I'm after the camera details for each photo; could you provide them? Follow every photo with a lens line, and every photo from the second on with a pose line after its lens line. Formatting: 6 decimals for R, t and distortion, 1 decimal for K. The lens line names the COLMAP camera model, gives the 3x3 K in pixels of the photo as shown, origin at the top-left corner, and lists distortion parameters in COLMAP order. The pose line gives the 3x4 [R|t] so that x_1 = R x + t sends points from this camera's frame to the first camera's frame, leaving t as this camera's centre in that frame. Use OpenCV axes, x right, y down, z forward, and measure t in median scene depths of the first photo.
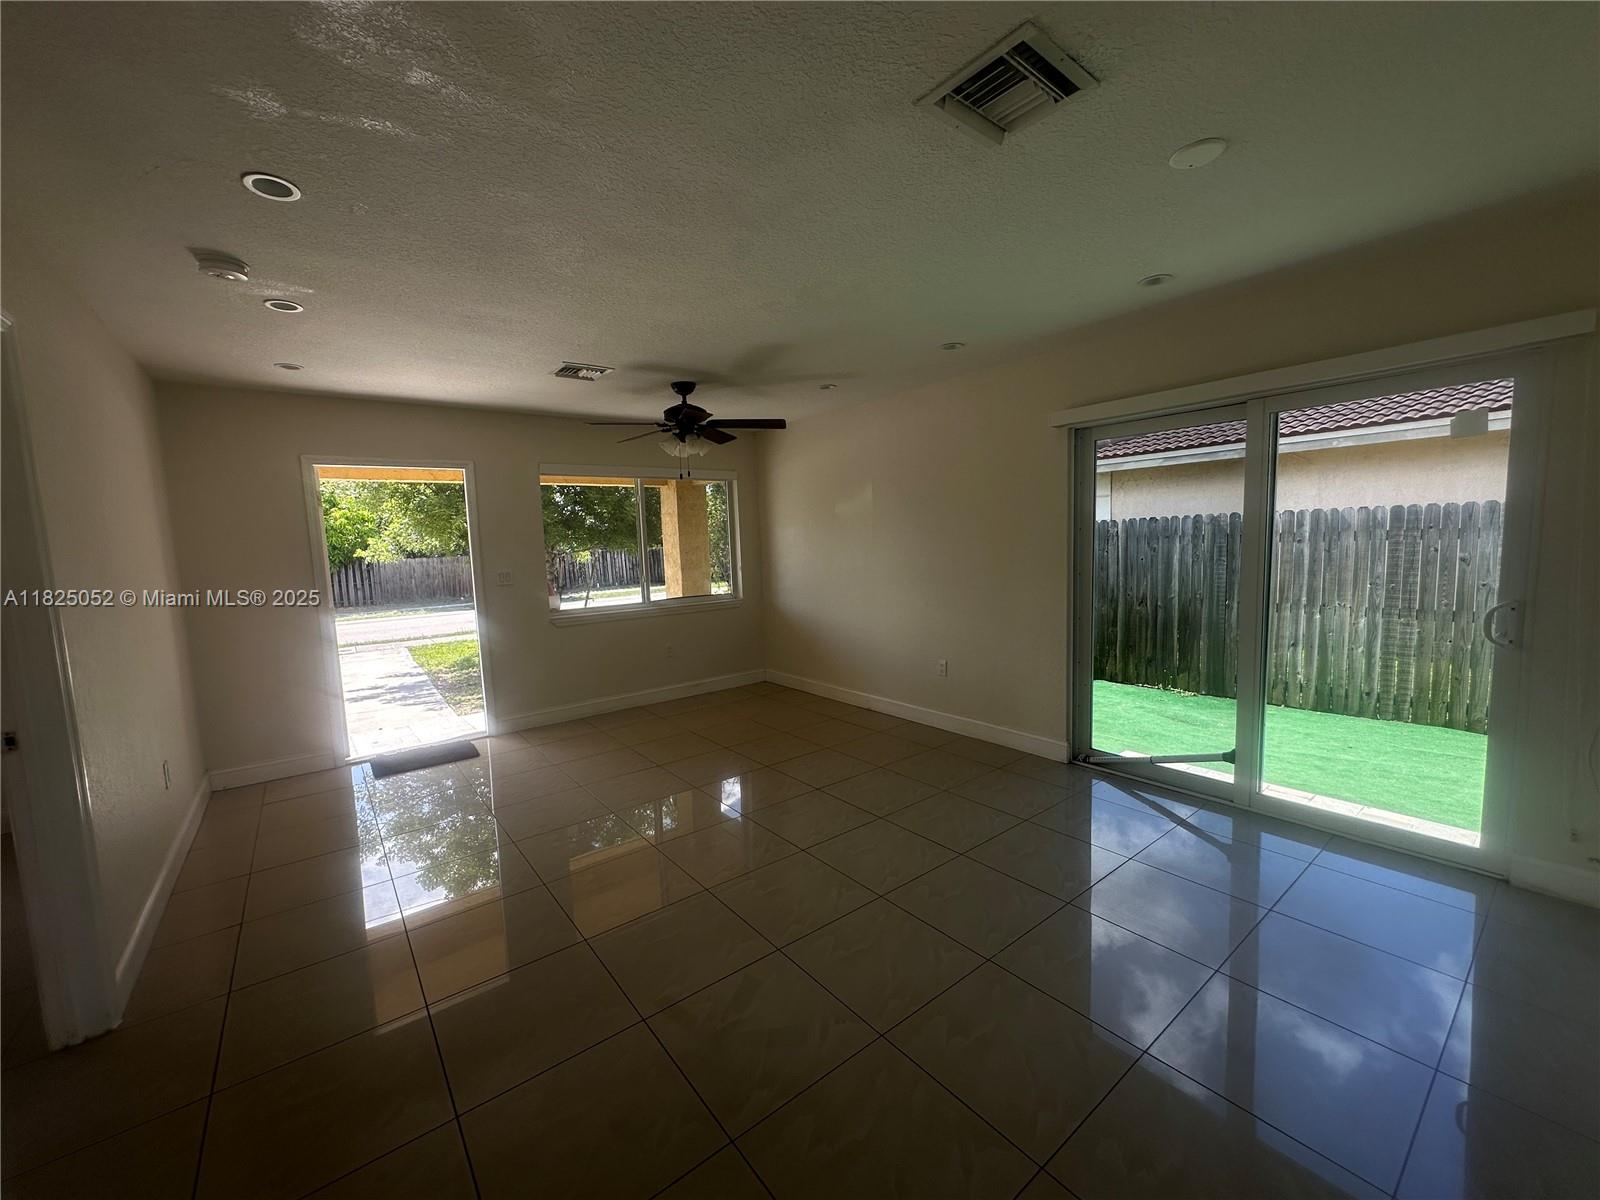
lens RADIAL K [[636.6, 0, 800.0], [0, 636.6, 600.0], [0, 0, 1]] dist [0.000205, -0.000034]
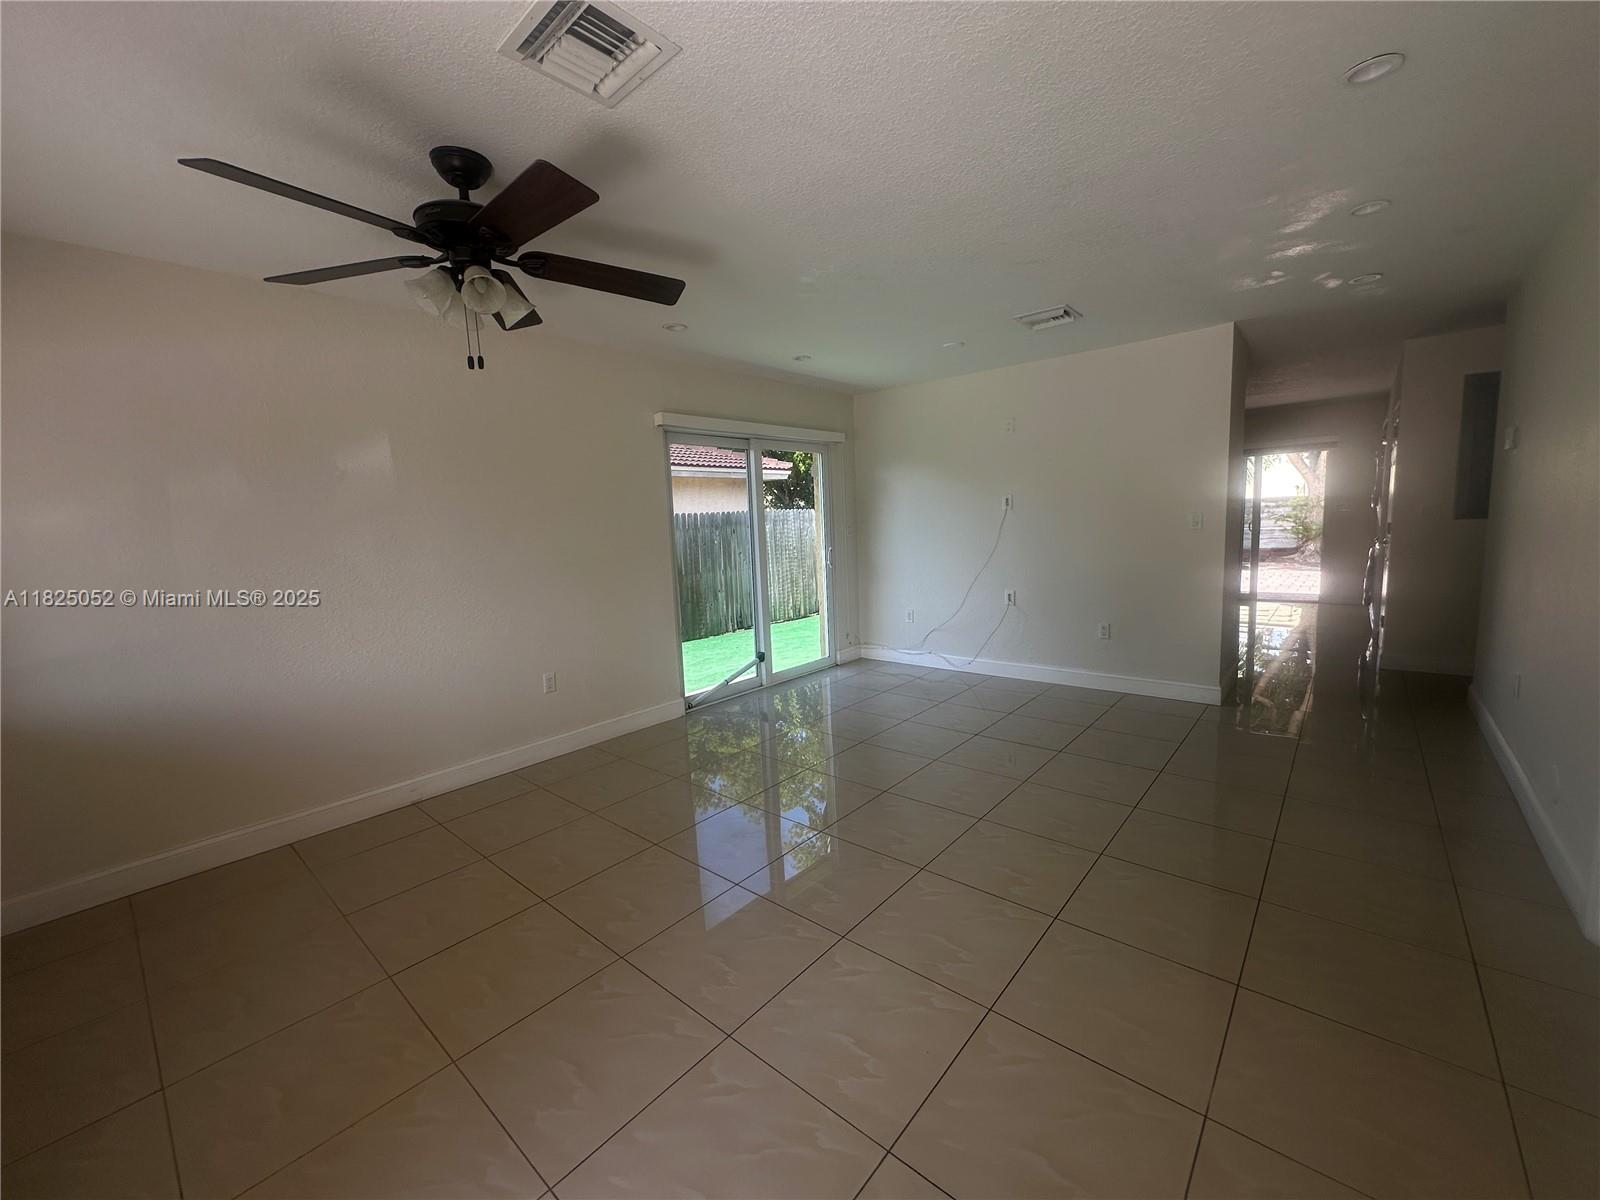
lens RADIAL K [[636.6, 0, 800.0], [0, 636.6, 600.0], [0, 0, 1]] dist [0.000205, -0.000034]
pose [[-0.185292, -0.079622, 0.979453, -0.811092], [0.137480, 0.984809, 0.106066, -0.056233], [-0.973019, 0.154308, -0.171531, 1.013502]]
